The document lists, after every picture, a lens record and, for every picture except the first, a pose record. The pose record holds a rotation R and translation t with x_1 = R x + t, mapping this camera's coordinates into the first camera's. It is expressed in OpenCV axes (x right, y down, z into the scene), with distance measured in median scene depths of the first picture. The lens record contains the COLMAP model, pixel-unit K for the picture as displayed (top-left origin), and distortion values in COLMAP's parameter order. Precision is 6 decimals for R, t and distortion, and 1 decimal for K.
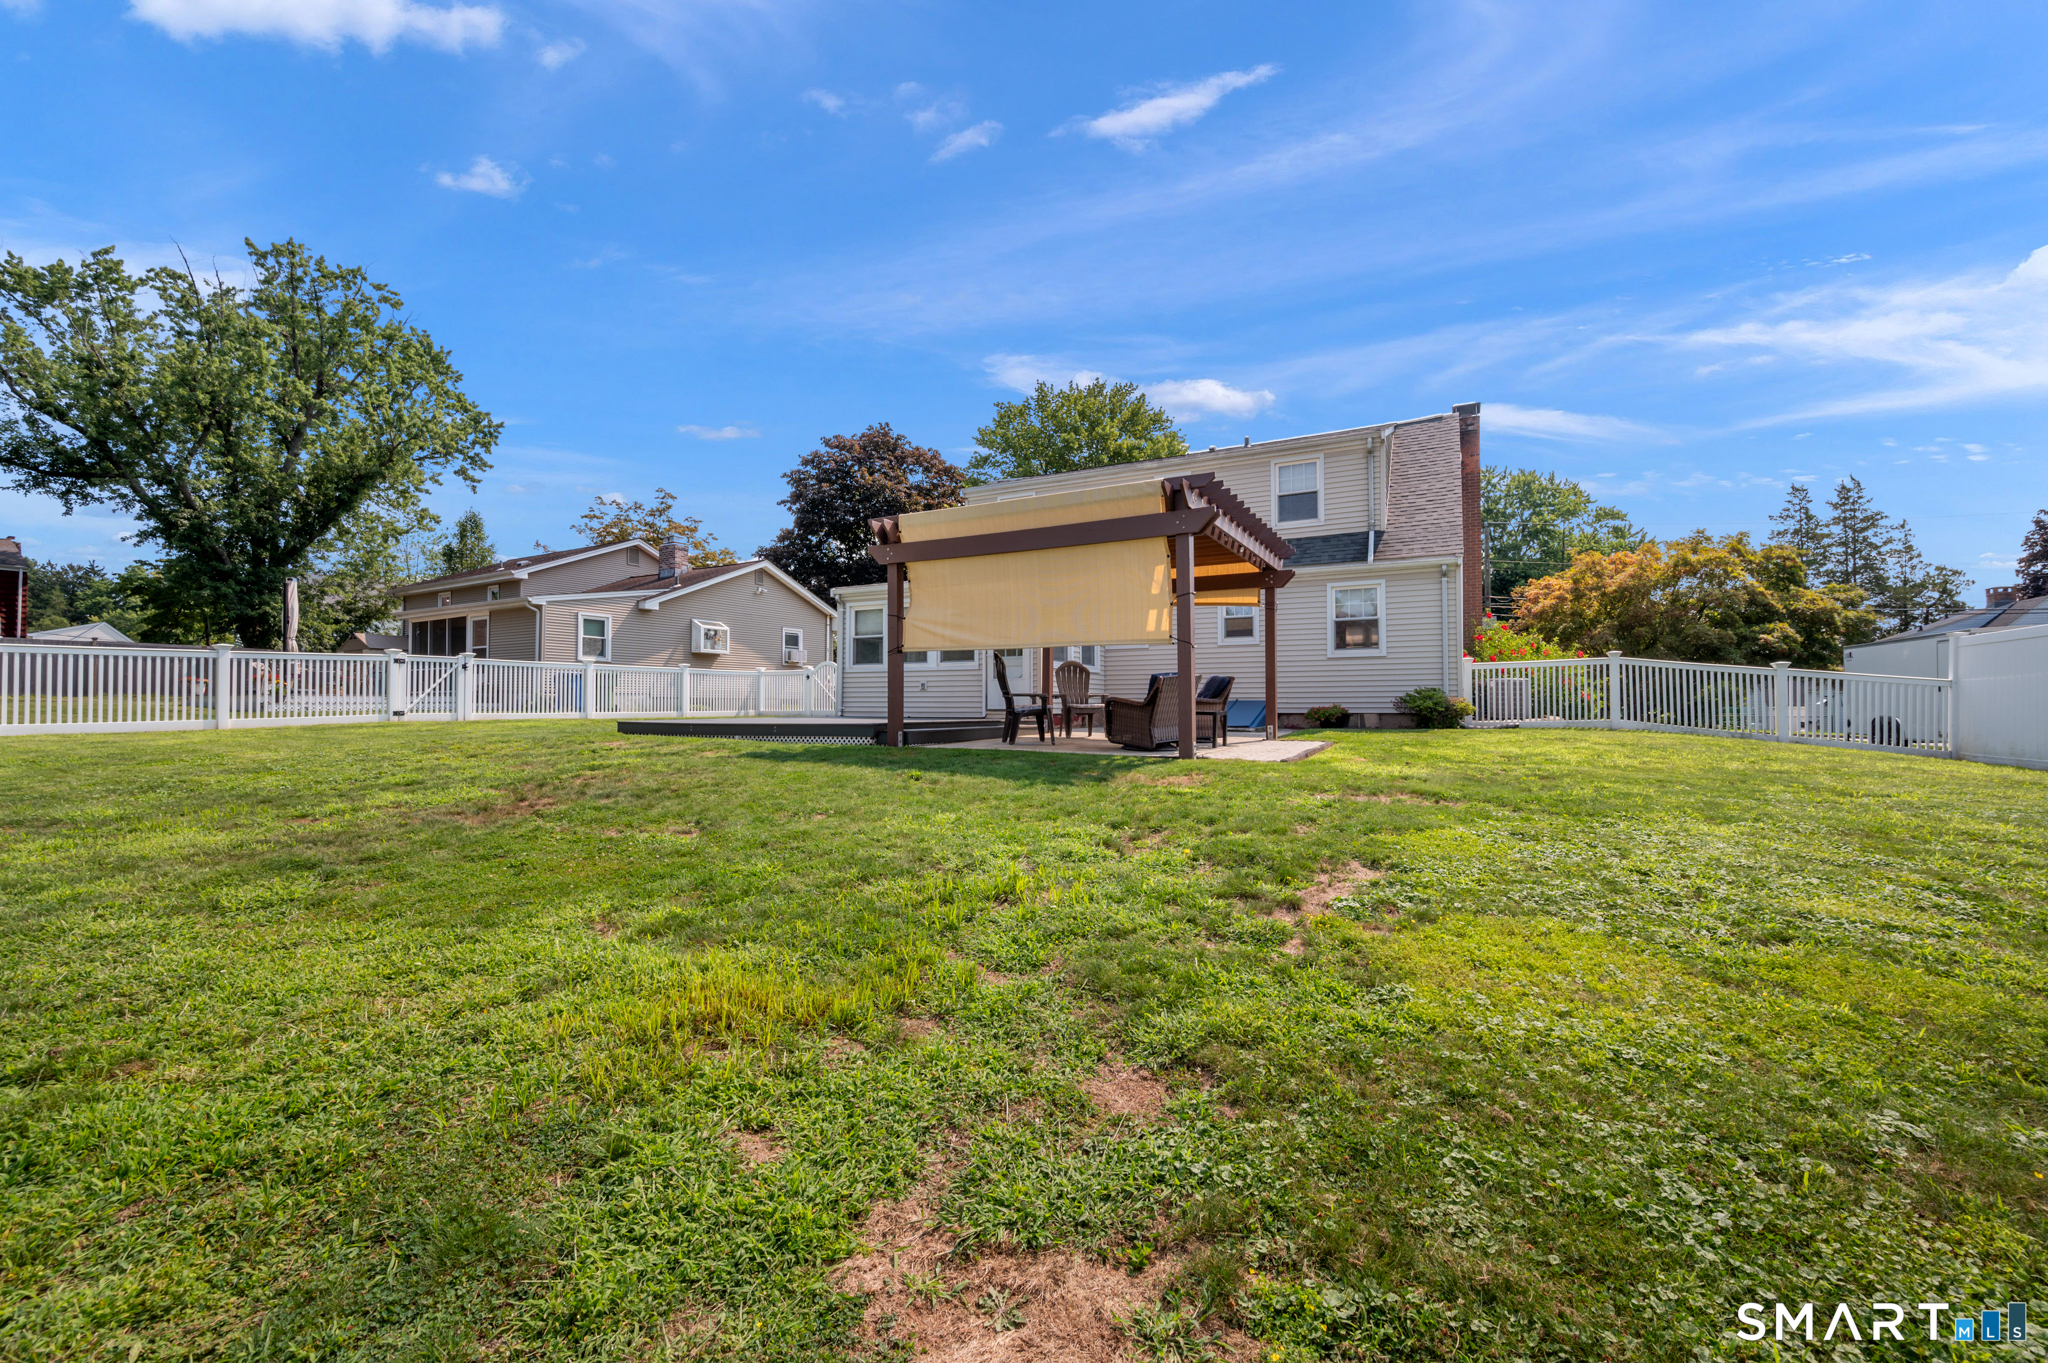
lens RADIAL K [[820.1, 0, 1016.9], [0, 820.1, 676.0], [0, 0, 1]] dist [-0.001168, -0.000005]
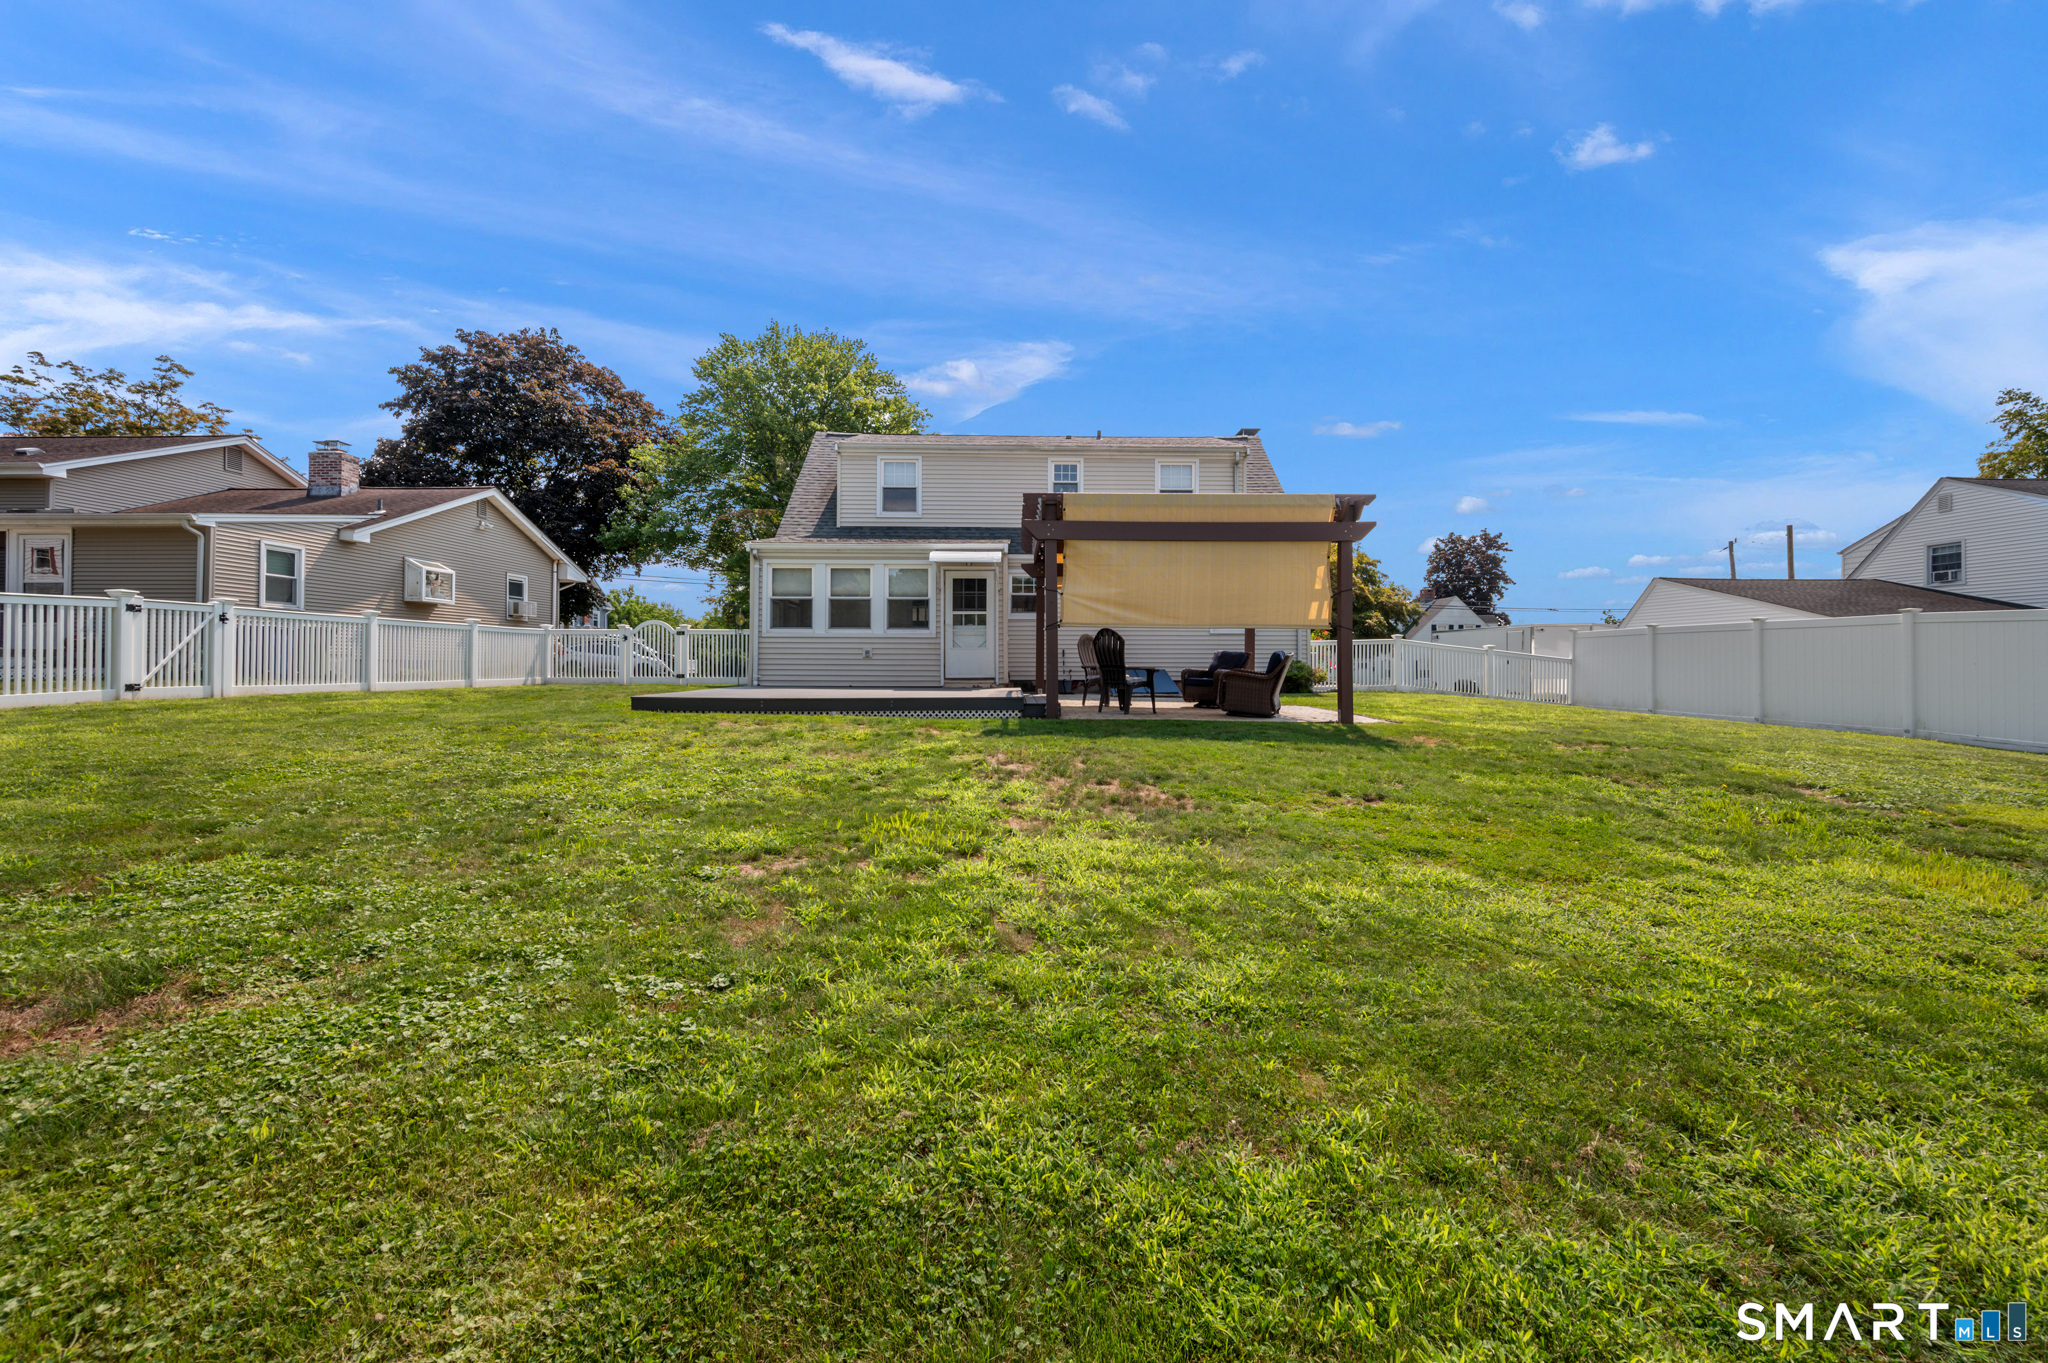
lens RADIAL K [[820.1, 0, 1016.9], [0, 820.1, 676.0], [0, 0, 1]] dist [-0.001168, -0.000005]
pose [[0.880780, -0.002660, 0.473519, -0.253364], [-0.021513, 0.998727, 0.045625, -0.005458], [-0.473037, -0.050372, 0.879601, 0.044704]]
